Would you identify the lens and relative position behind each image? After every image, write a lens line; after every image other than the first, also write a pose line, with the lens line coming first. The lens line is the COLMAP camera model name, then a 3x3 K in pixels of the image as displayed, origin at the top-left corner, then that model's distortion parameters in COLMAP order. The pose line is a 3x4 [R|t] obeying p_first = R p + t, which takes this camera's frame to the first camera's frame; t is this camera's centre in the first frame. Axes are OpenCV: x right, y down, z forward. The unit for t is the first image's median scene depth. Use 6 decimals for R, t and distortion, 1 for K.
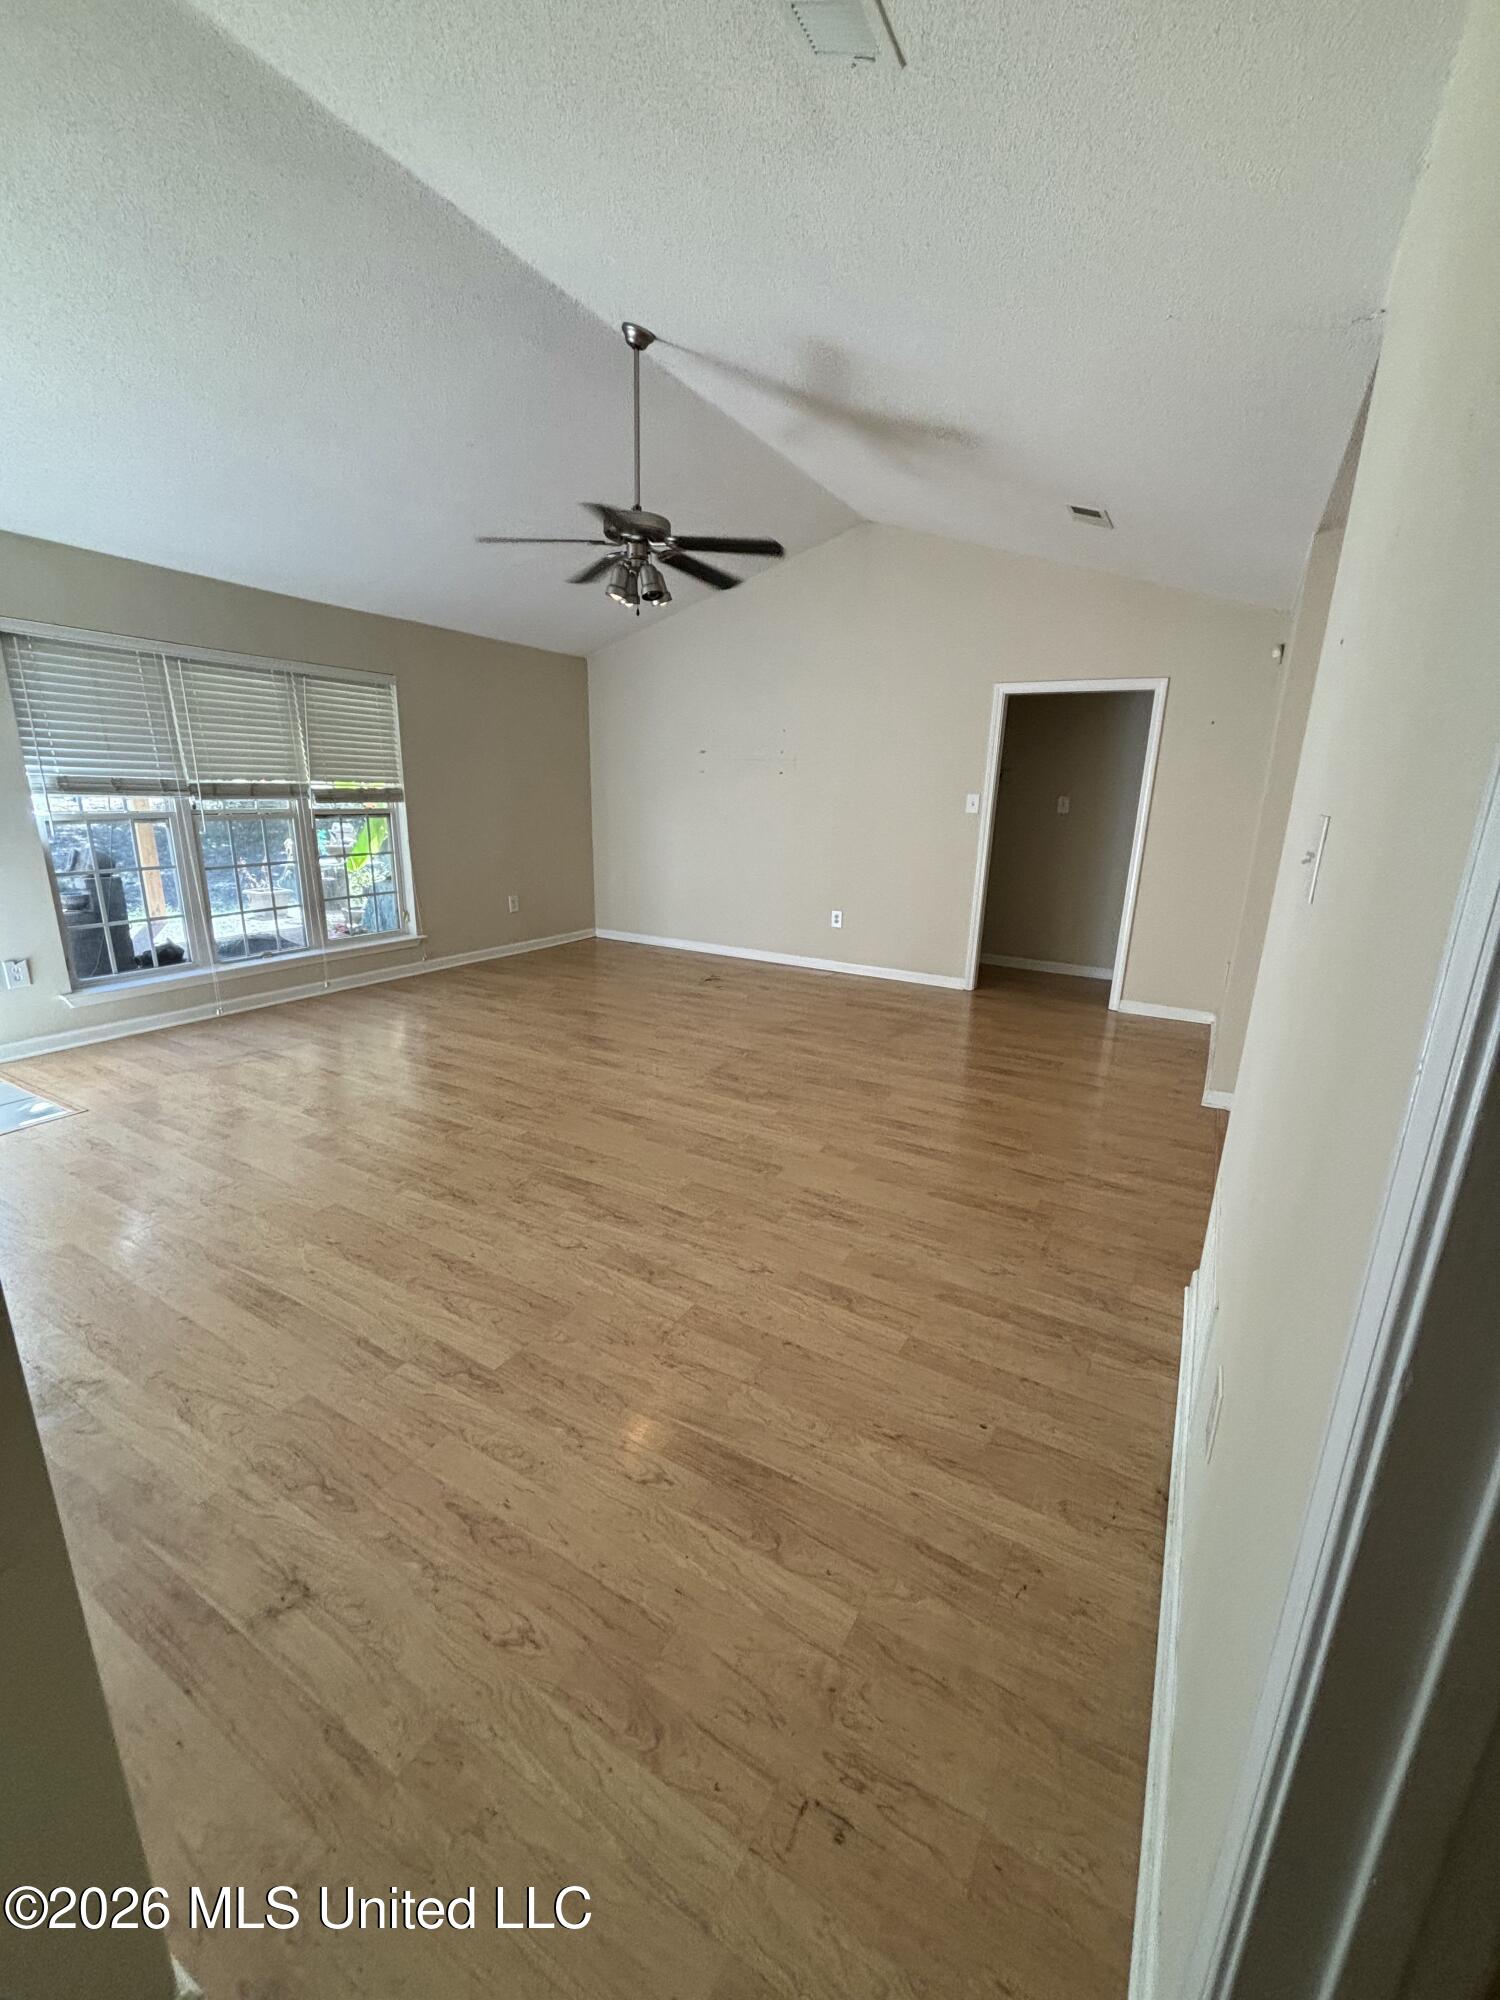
lens RADIAL K [[802.6, 0, 754.7], [0, 802.6, 998.6], [0, 0, 1]] dist [0.002991, 0.000550]
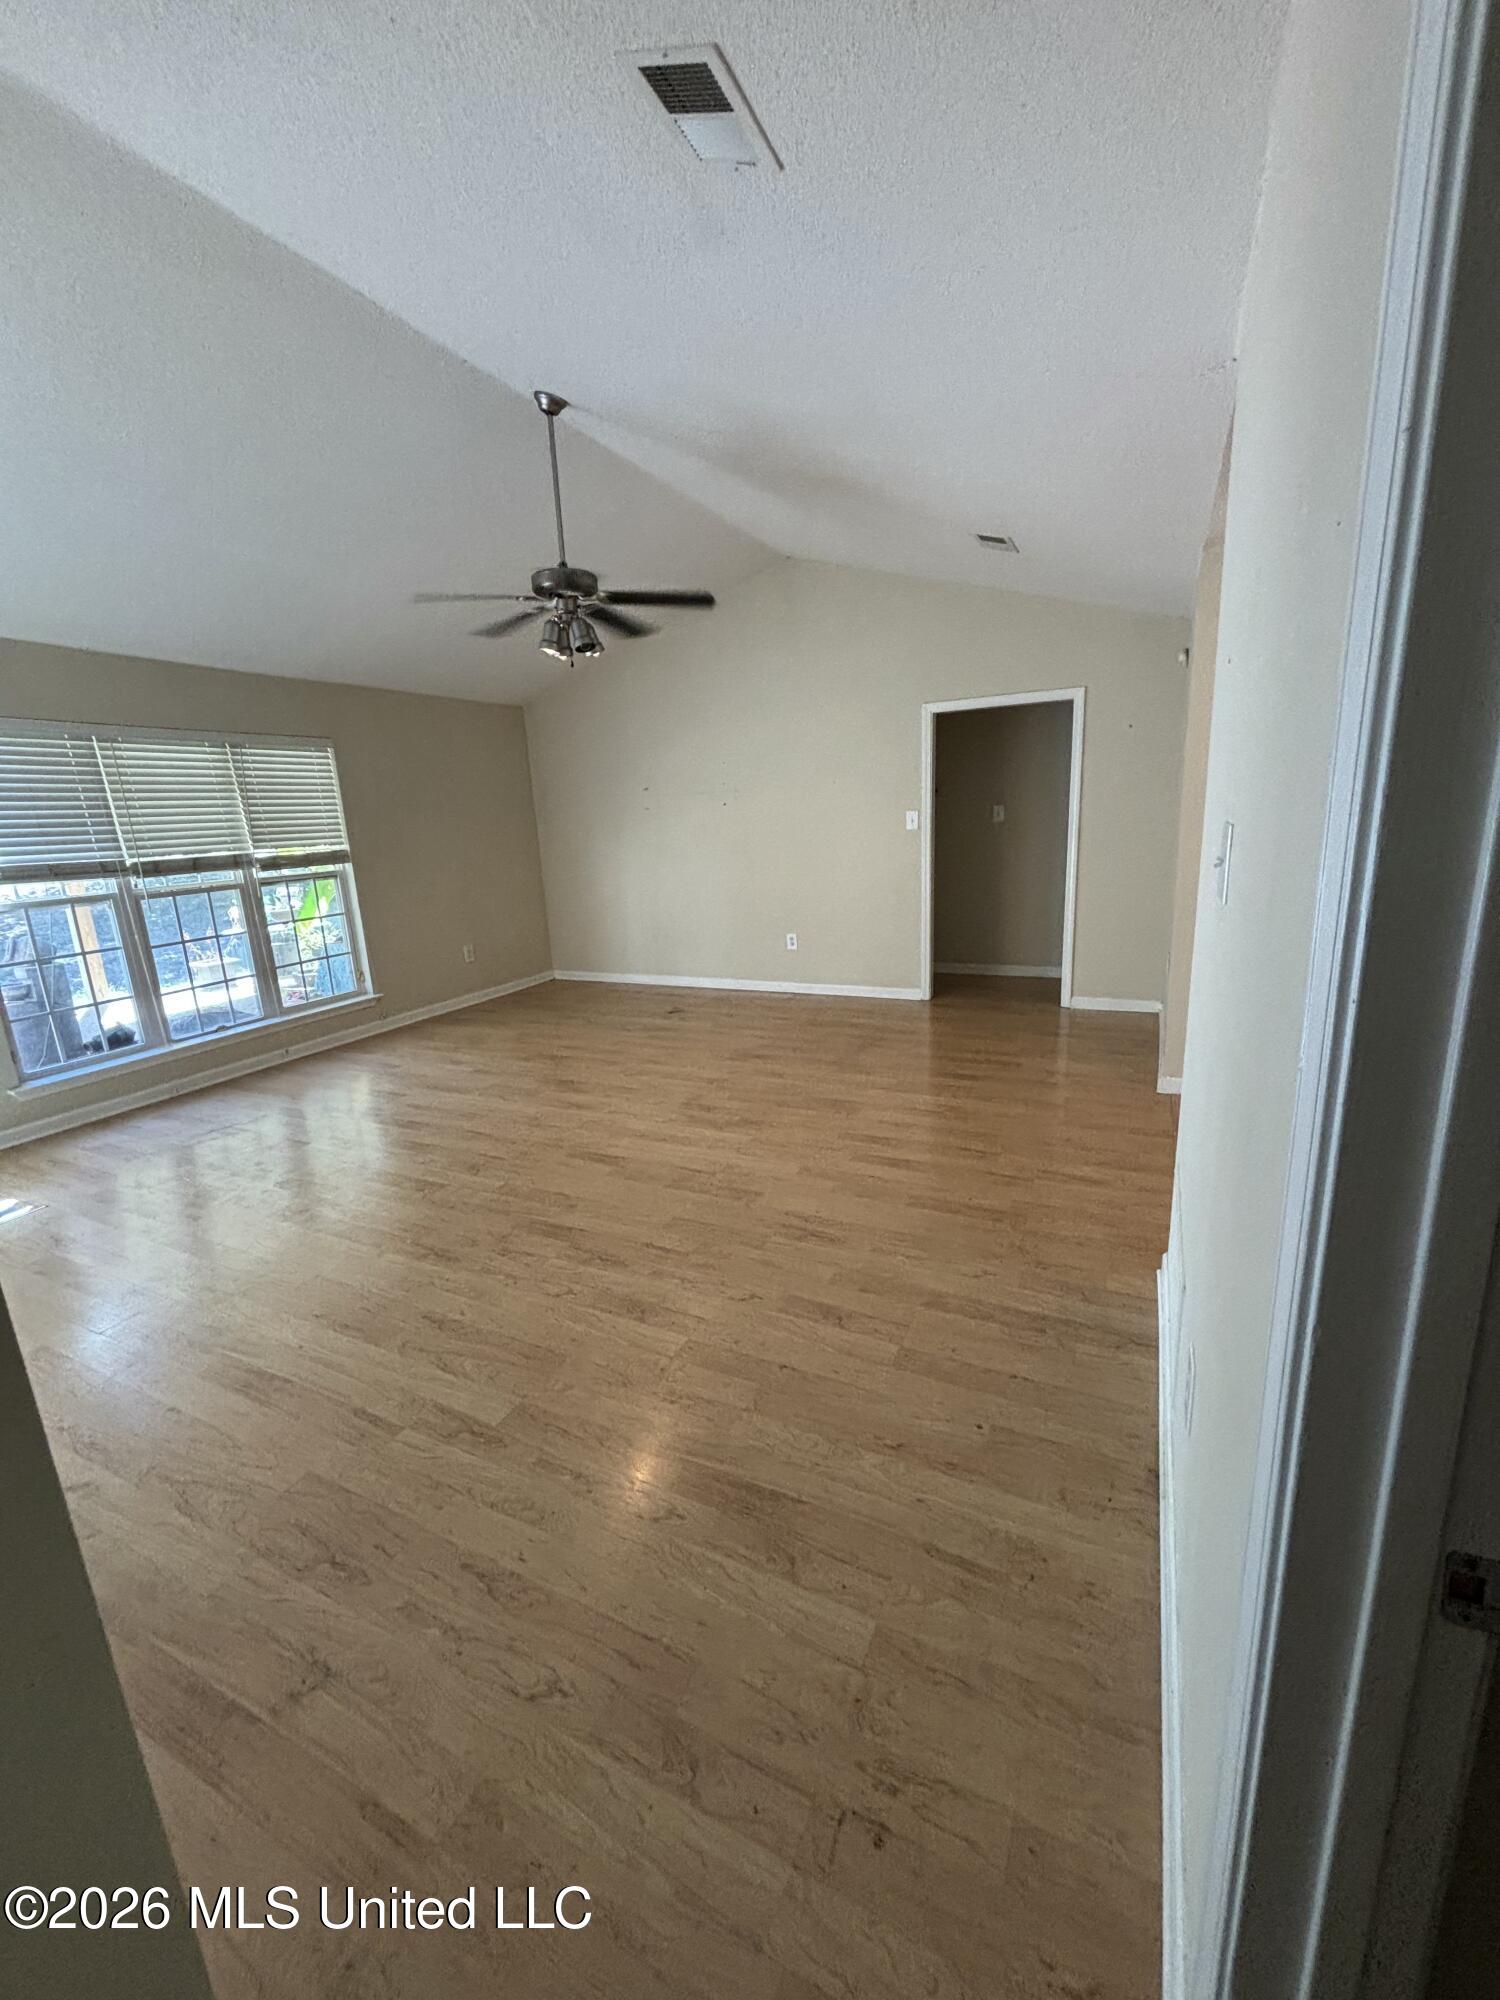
lens RADIAL K [[802.6, 0, 753.0], [0, 802.6, 995.7], [0, 0, 1]] dist [0.002991, 0.000550]
pose [[0.994903, -0.088822, 0.047740, -0.003709], [0.090352, 0.995431, -0.030897, -0.009944], [-0.044778, 0.035053, 0.998382, -0.028482]]
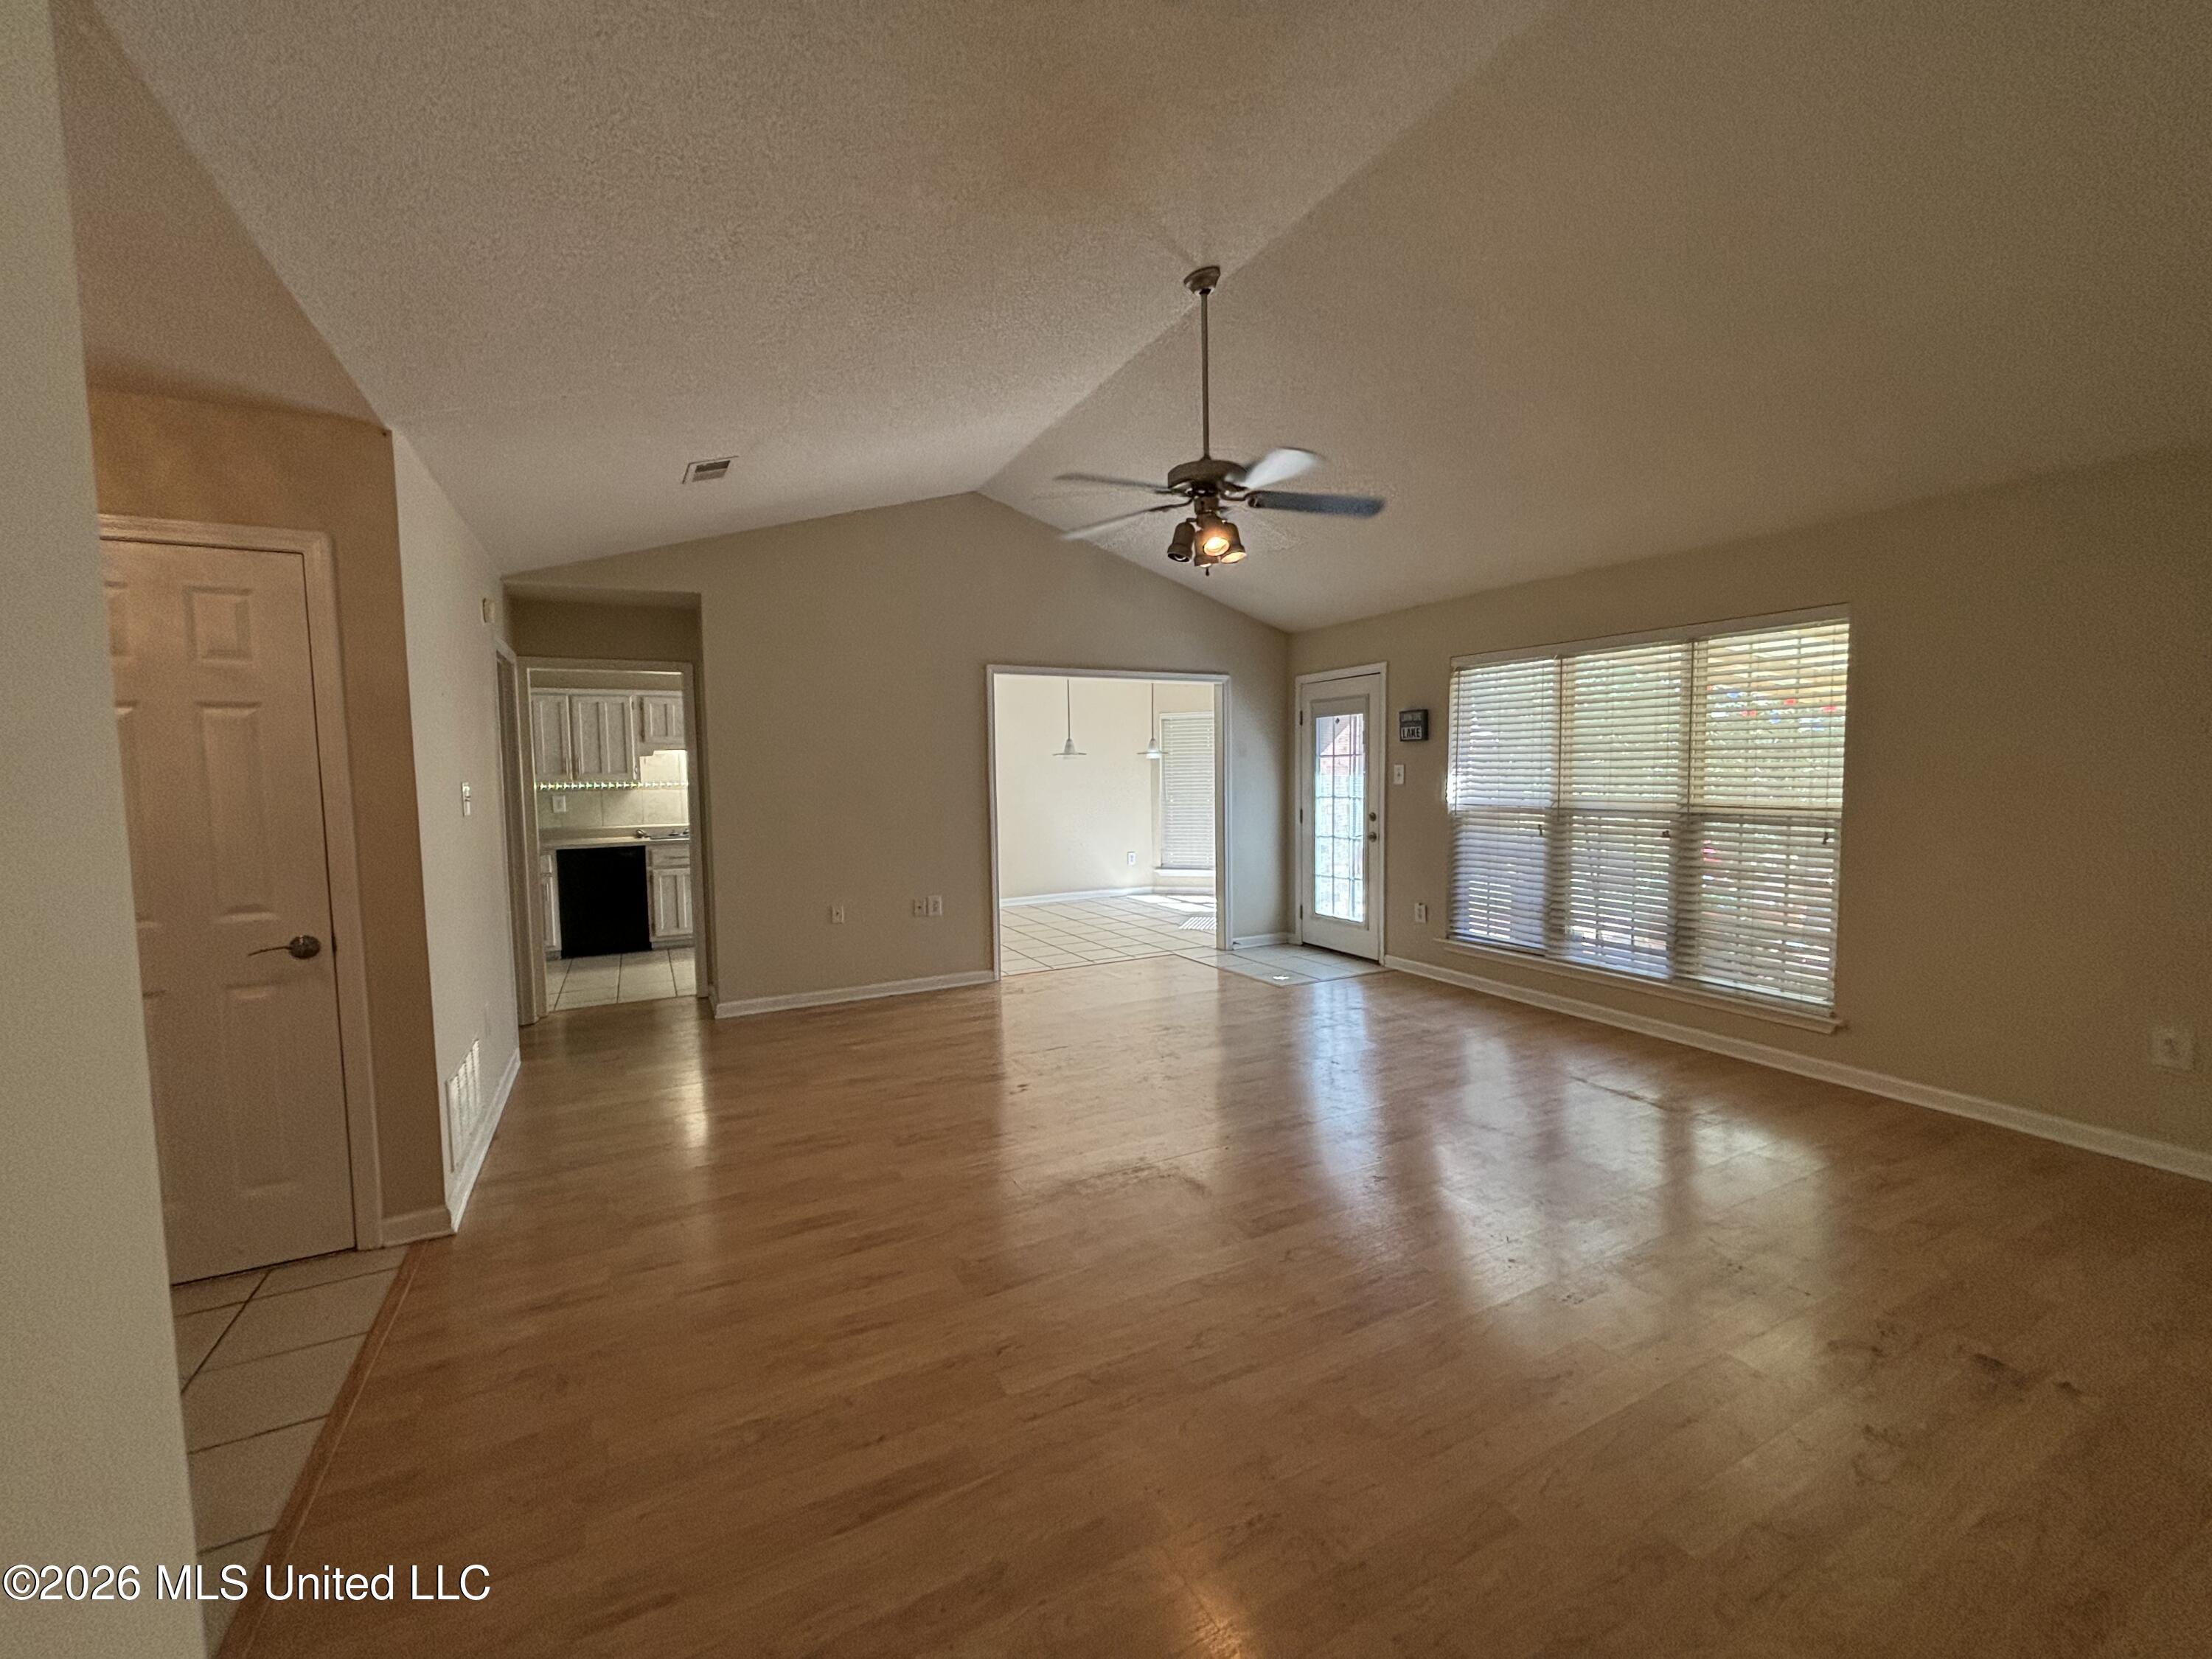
lens RADIAL K [[887.6, 0, 1104.2], [0, 887.6, 828.5], [0, 0, 1]] dist [0.002991, 0.000550]
pose [[-0.534046, 0.040184, -0.844500, 1.015628], [-0.221064, 0.957483, 0.185357, -0.531000], [0.816043, 0.285678, -0.502456, 2.068995]]
